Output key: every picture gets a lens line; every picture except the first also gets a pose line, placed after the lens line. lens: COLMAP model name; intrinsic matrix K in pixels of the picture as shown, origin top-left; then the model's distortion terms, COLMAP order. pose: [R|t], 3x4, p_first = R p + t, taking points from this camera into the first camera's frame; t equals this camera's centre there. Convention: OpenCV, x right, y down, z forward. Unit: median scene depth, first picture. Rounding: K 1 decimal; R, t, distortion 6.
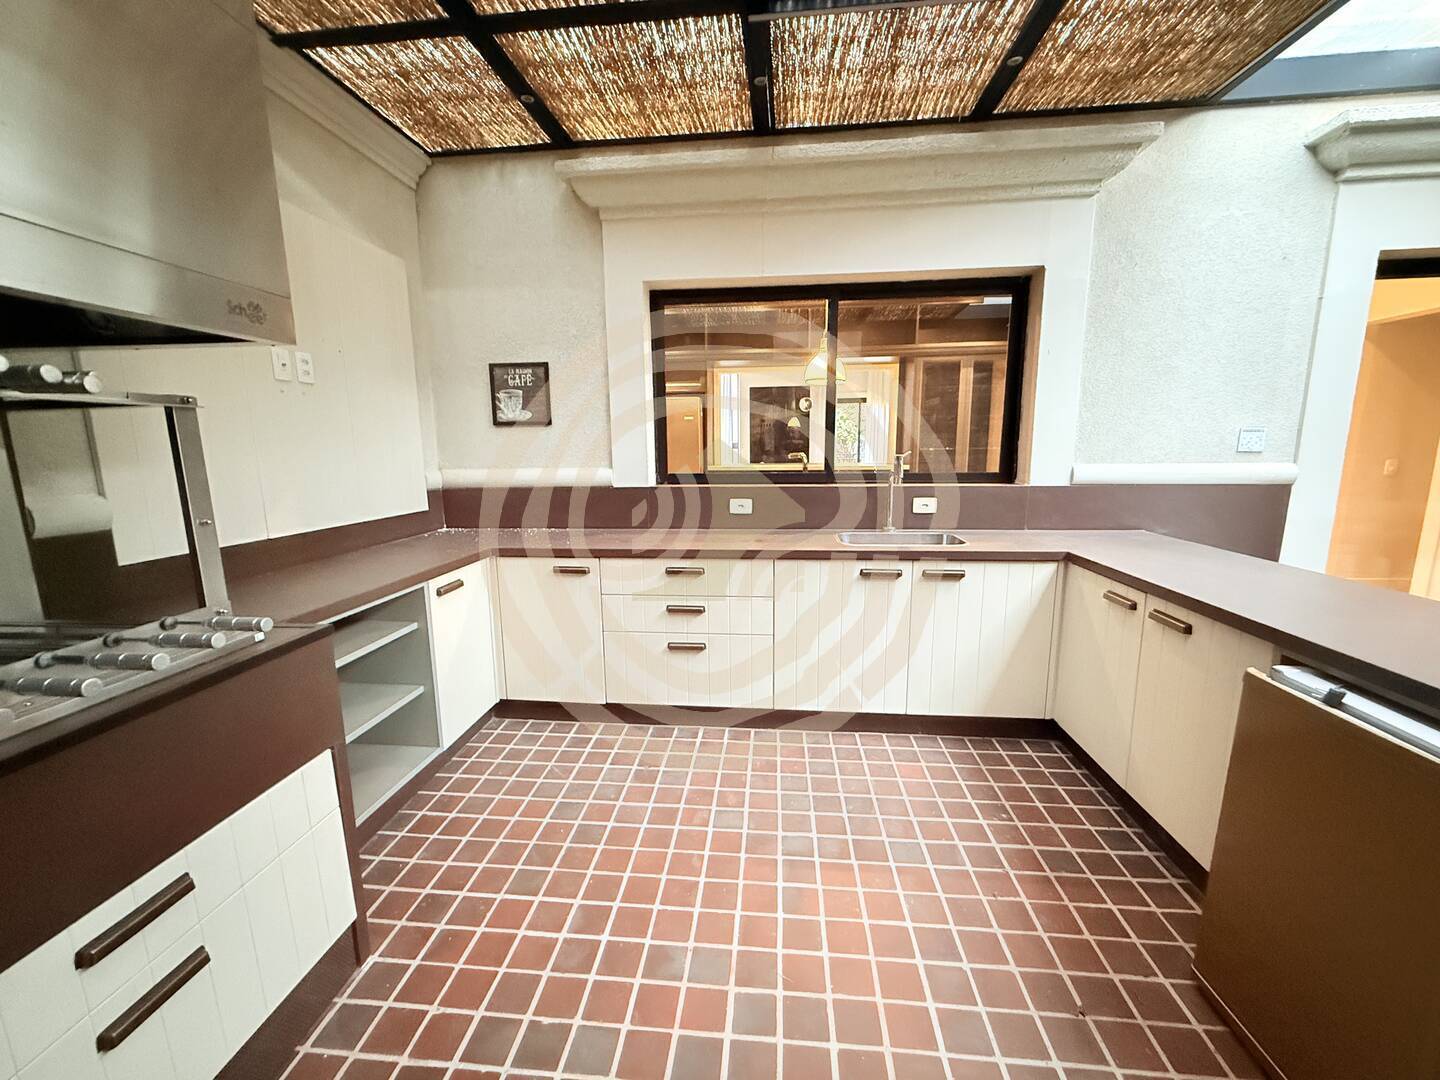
lens RADIAL K [[572.5, 0, 716.8], [0, 572.5, 538.2], [0, 0, 1]] dist [-0.000607, -0.000117]
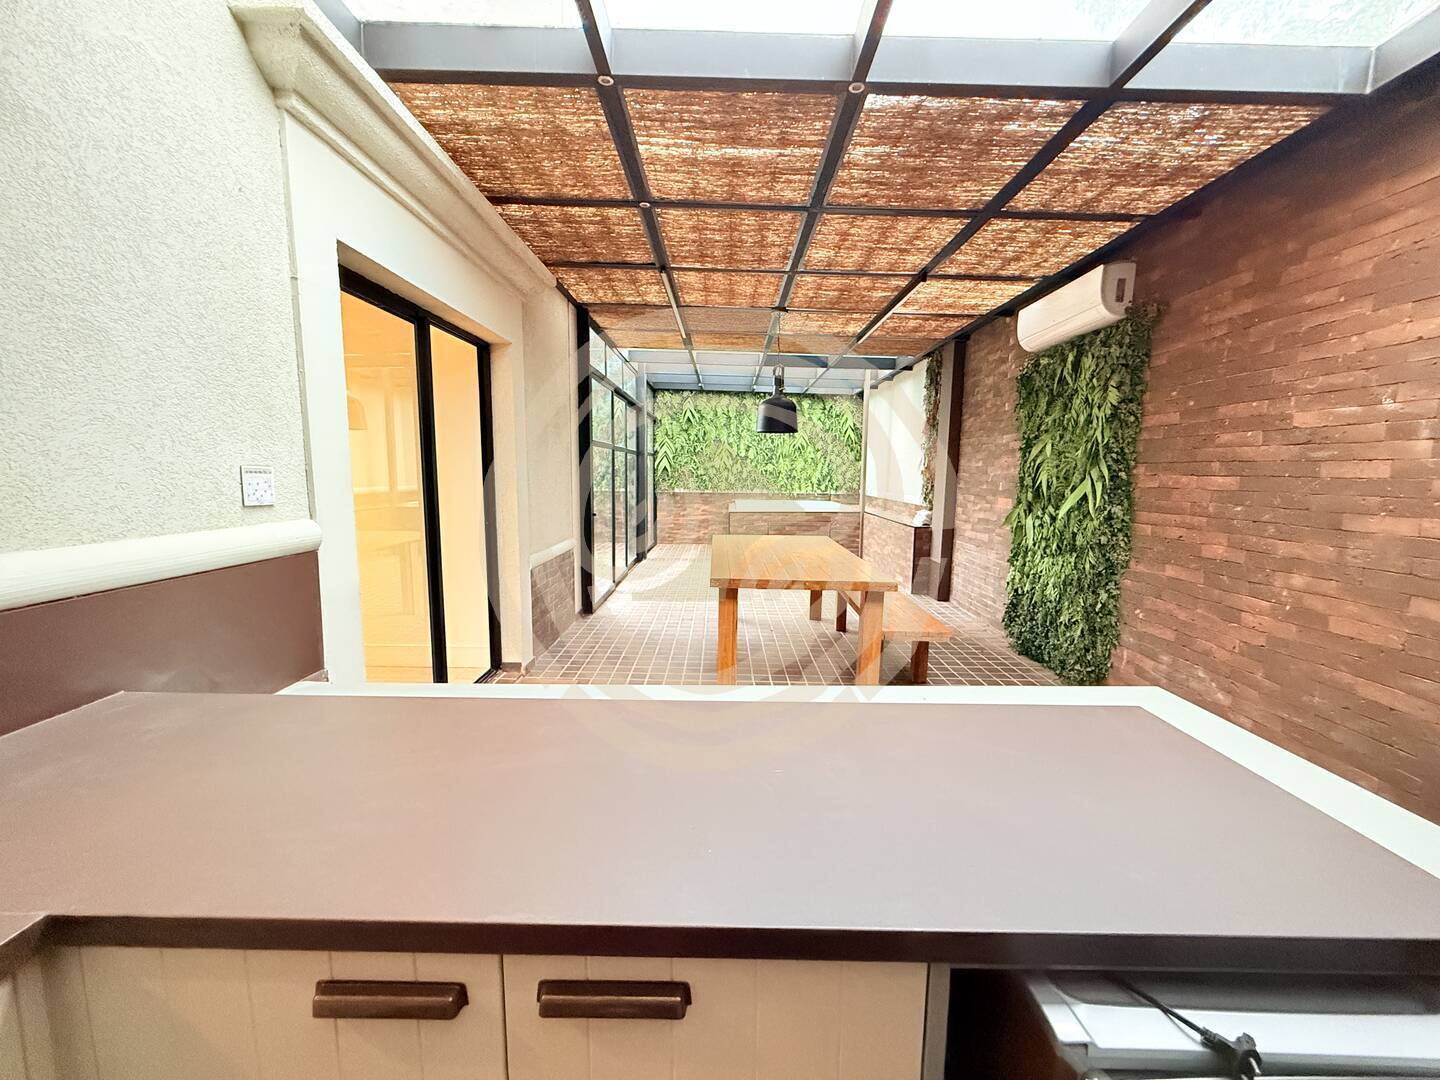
lens RADIAL K [[572.5, 0, 719.4], [0, 572.5, 540.8], [0, 0, 1]] dist [-0.000607, -0.000117]
pose [[-0.094384, -0.111361, 0.989288, 0.306481], [0.157475, 0.979543, 0.125288, -0.122590], [-0.983002, 0.167613, -0.074916, 0.616963]]
